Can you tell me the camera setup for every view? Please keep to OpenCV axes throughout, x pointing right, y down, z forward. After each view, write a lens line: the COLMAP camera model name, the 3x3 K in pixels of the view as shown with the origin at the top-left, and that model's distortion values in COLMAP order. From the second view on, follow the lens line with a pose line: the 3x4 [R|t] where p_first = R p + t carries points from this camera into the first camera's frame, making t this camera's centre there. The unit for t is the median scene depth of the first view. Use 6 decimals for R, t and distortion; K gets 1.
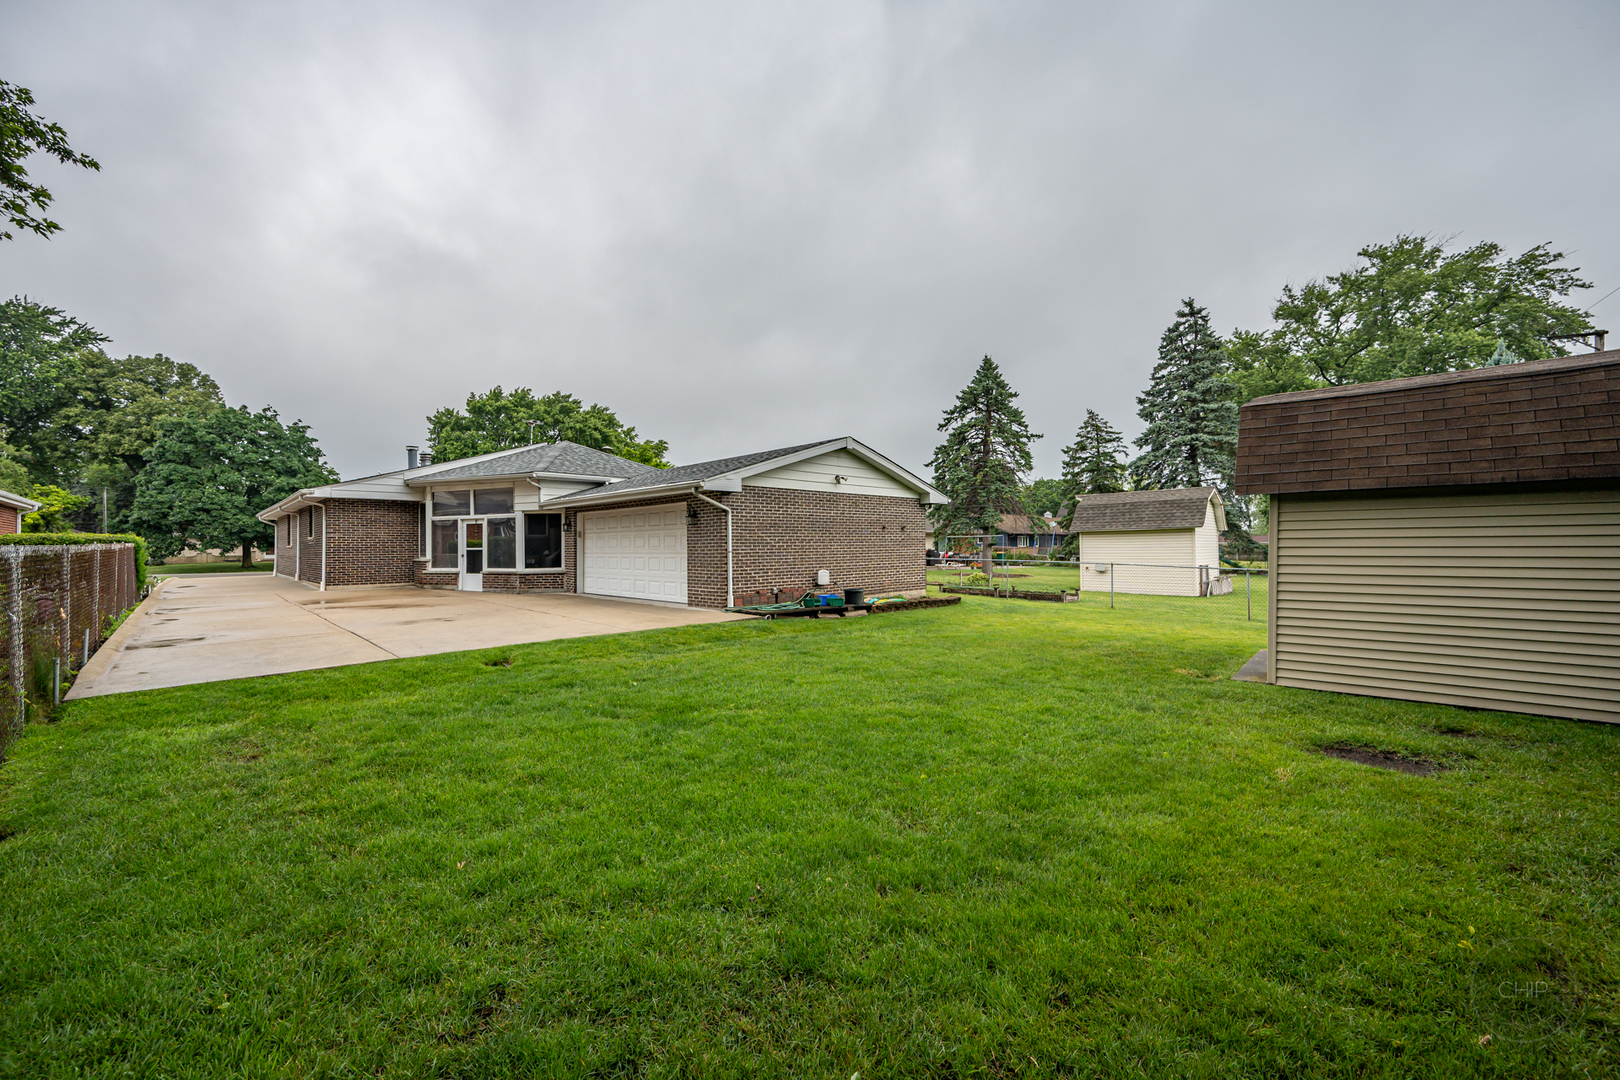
lens RADIAL K [[638.5, 0, 813.3], [0, 638.5, 545.2], [0, 0, 1]] dist [0.000261, 0.000177]
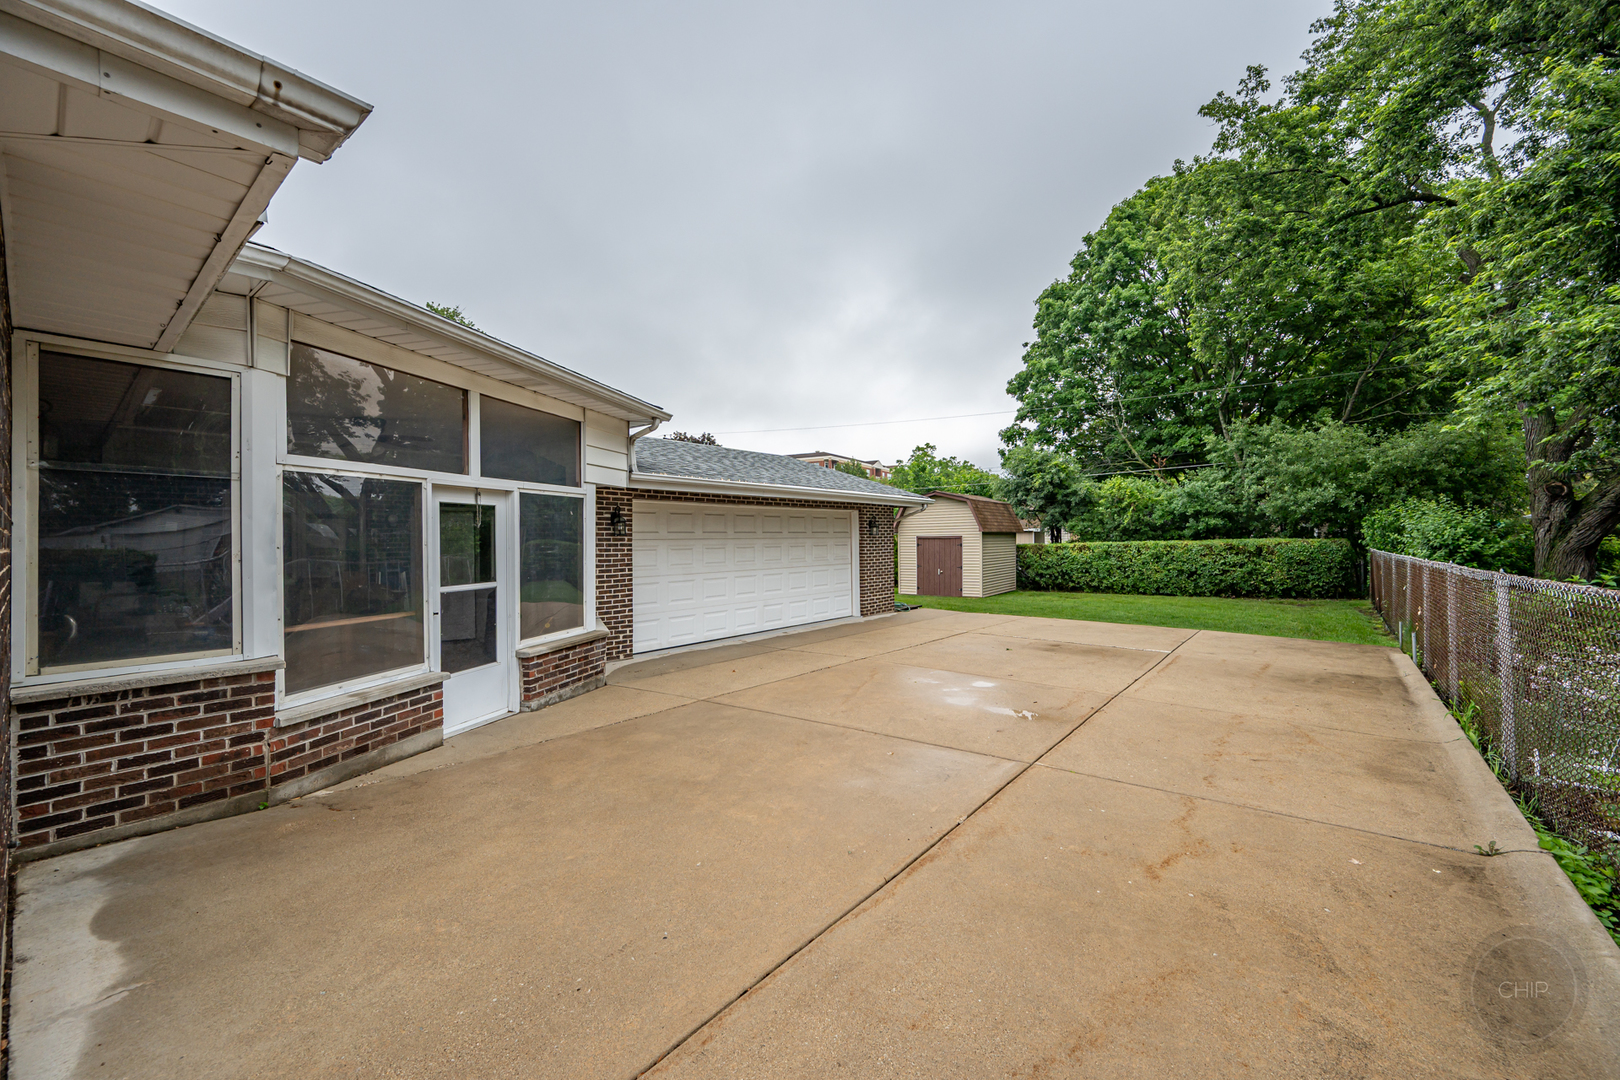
lens RADIAL K [[638.5, 0, 813.3], [0, 638.5, 545.2], [0, 0, 1]] dist [0.000261, 0.000177]
pose [[-0.122670, -0.002943, 0.992443, -0.347946], [0.006405, 0.999972, 0.003757, -0.005867], [-0.992427, 0.006817, -0.122647, 0.358439]]
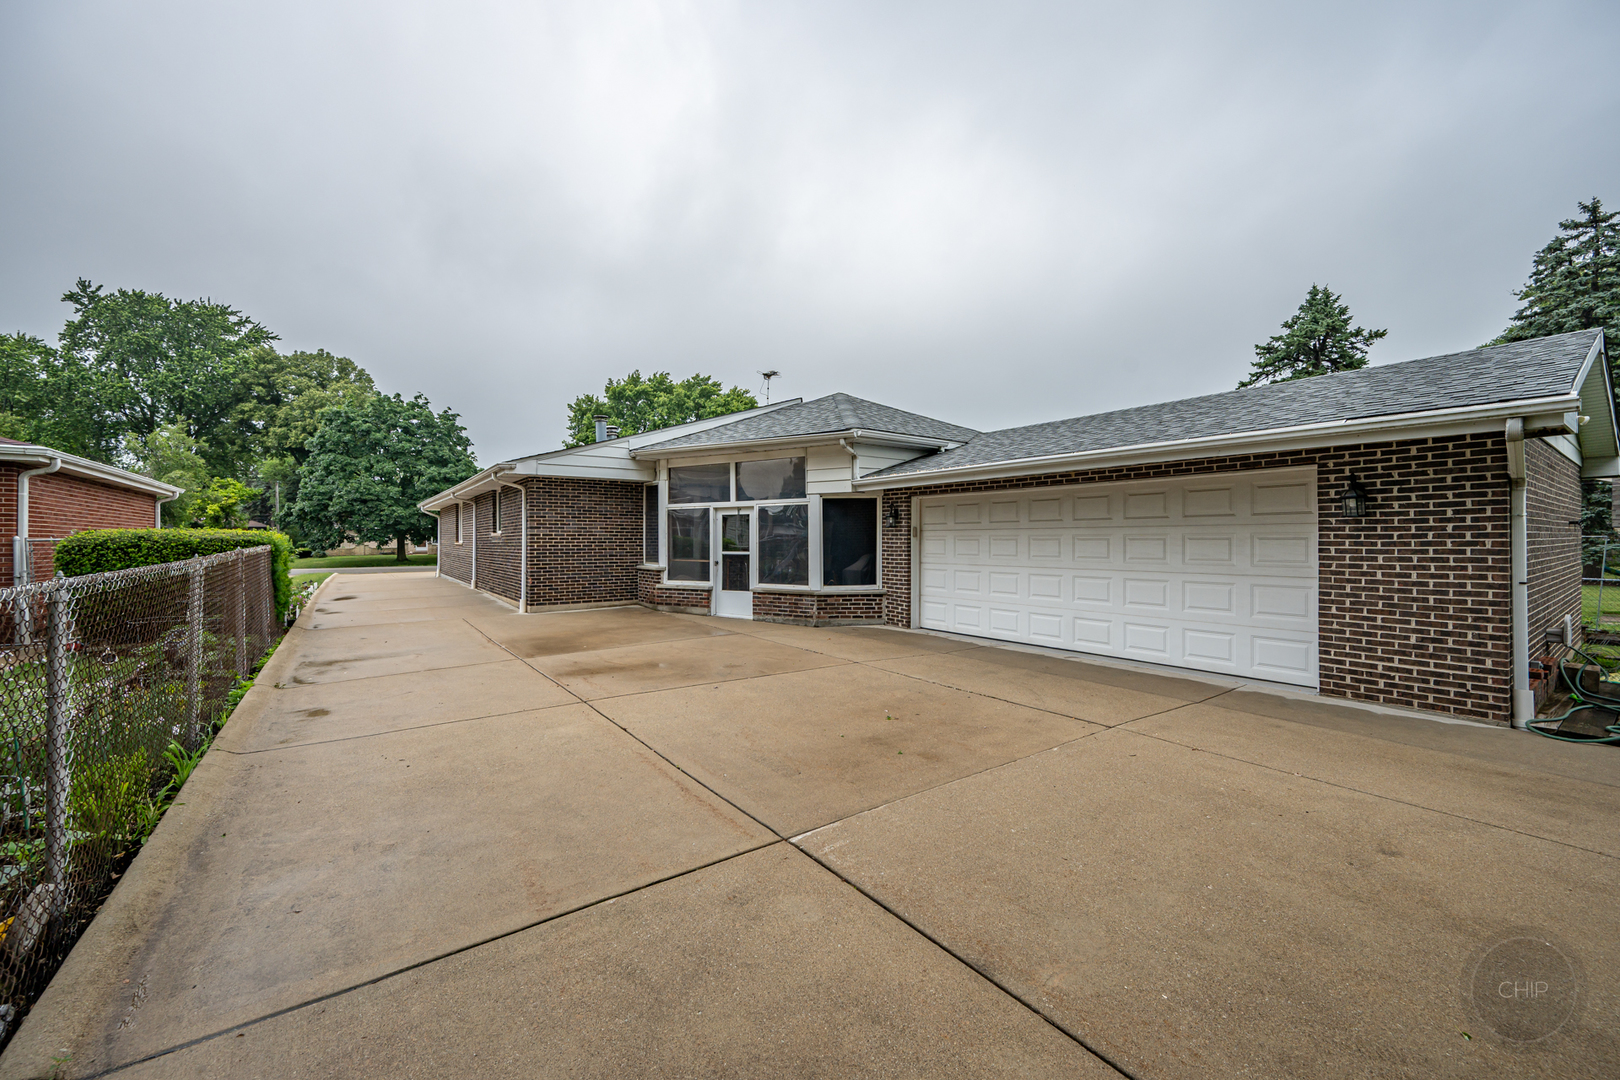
lens RADIAL K [[634.9, 0, 816.9], [0, 634.9, 543.6], [0, 0, 1]] dist [-0.000506, -0.000324]
pose [[0.990588, 0.006351, -0.136728, -0.147152], [-0.004970, 0.999933, 0.010441, -0.004608], [0.136785, -0.009663, 0.990554, 0.150278]]
